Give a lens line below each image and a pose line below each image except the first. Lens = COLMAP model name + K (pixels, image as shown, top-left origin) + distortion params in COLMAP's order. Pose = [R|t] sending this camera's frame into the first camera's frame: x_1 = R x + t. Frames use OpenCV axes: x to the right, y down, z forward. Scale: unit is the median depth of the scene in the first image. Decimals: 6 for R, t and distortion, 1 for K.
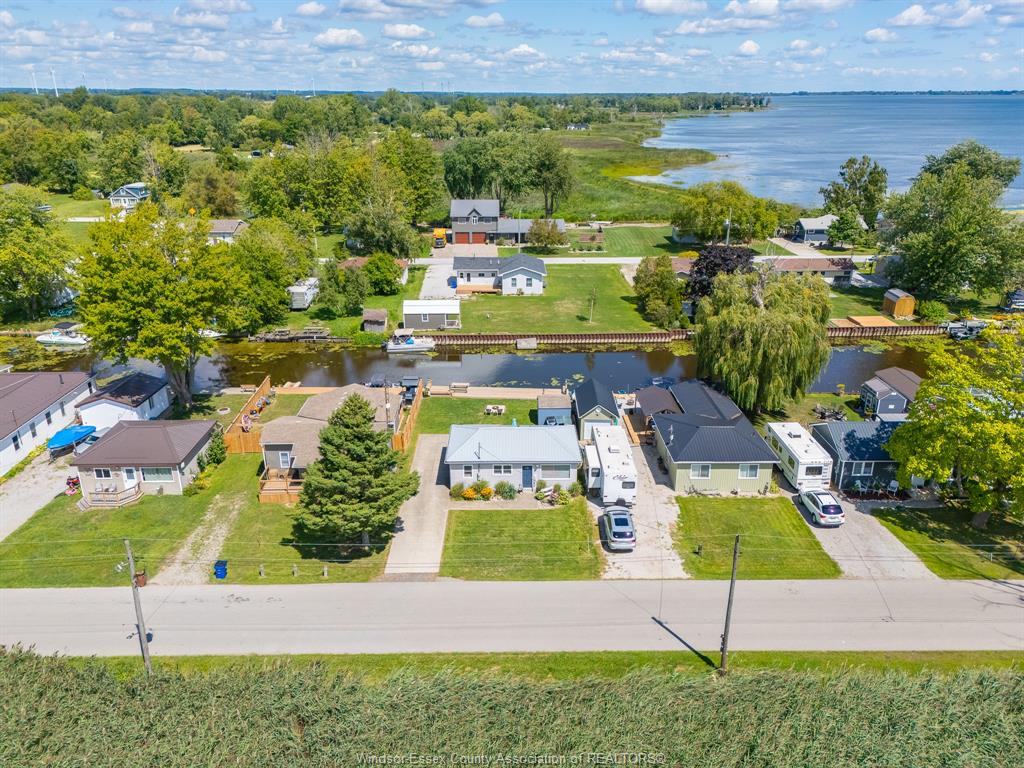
lens RADIAL K [[752.7, 0, 513.6], [0, 752.7, 377.0], [0, 0, 1]] dist [0.074627, -0.067891]
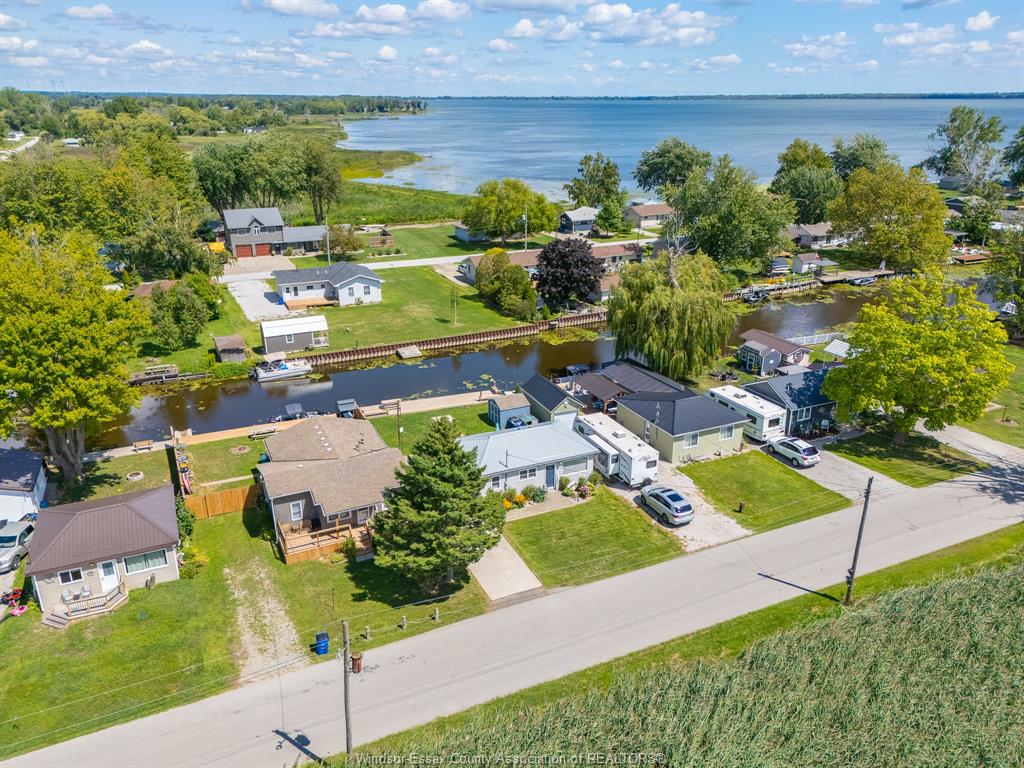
lens RADIAL K [[752.7, 0, 513.6], [0, 752.7, 377.0], [0, 0, 1]] dist [0.074627, -0.067891]
pose [[0.911062, -0.142222, 0.386962, -0.238984], [0.143408, 0.989323, 0.025971, -0.018593], [-0.386524, 0.031832, 0.921730, 0.057189]]
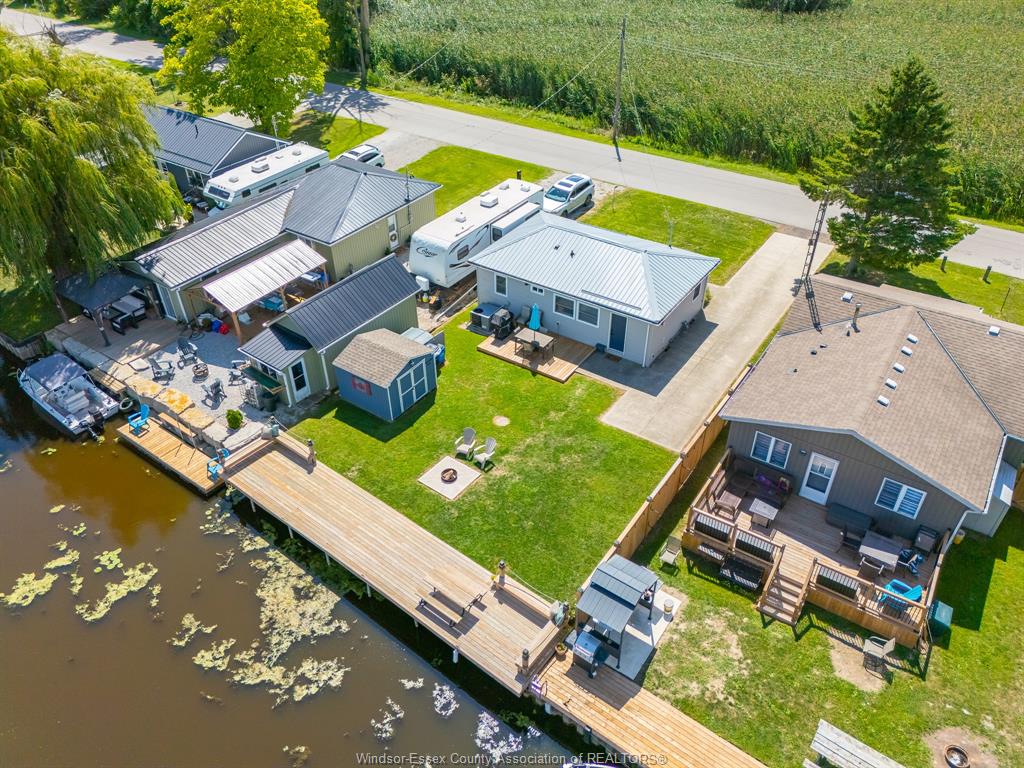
lens RADIAL K [[757.4, 0, 512.0], [0, 757.4, 384.0], [0, 0, 1]] dist [0.073567, -0.068237]
pose [[-0.818405, -0.341078, 0.462469, -0.169066], [0.207569, 0.574994, 0.791389, -0.226770], [-0.535843, 0.743672, -0.399781, 0.857286]]
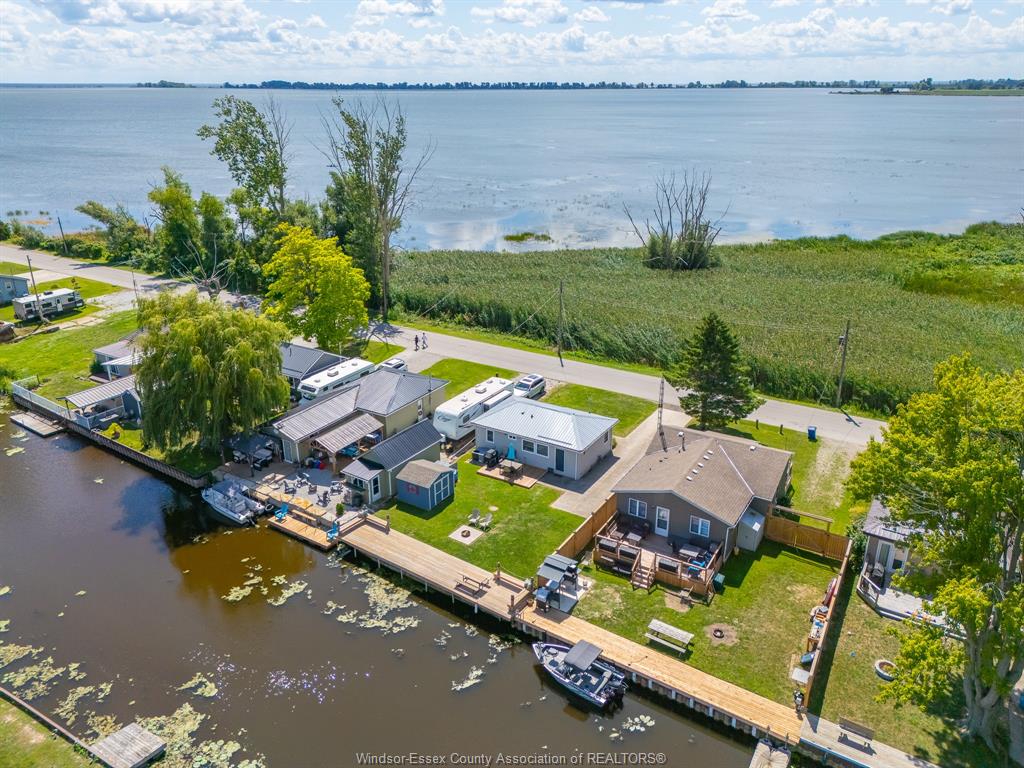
lens RADIAL K [[752.7, 0, 513.6], [0, 752.7, 377.0], [0, 0, 1]] dist [0.074627, -0.067891]
pose [[-0.844594, -0.190457, 0.500387, -0.298858], [0.189496, 0.767761, 0.612073, -0.381218], [-0.500751, 0.611775, -0.612356, 1.022935]]
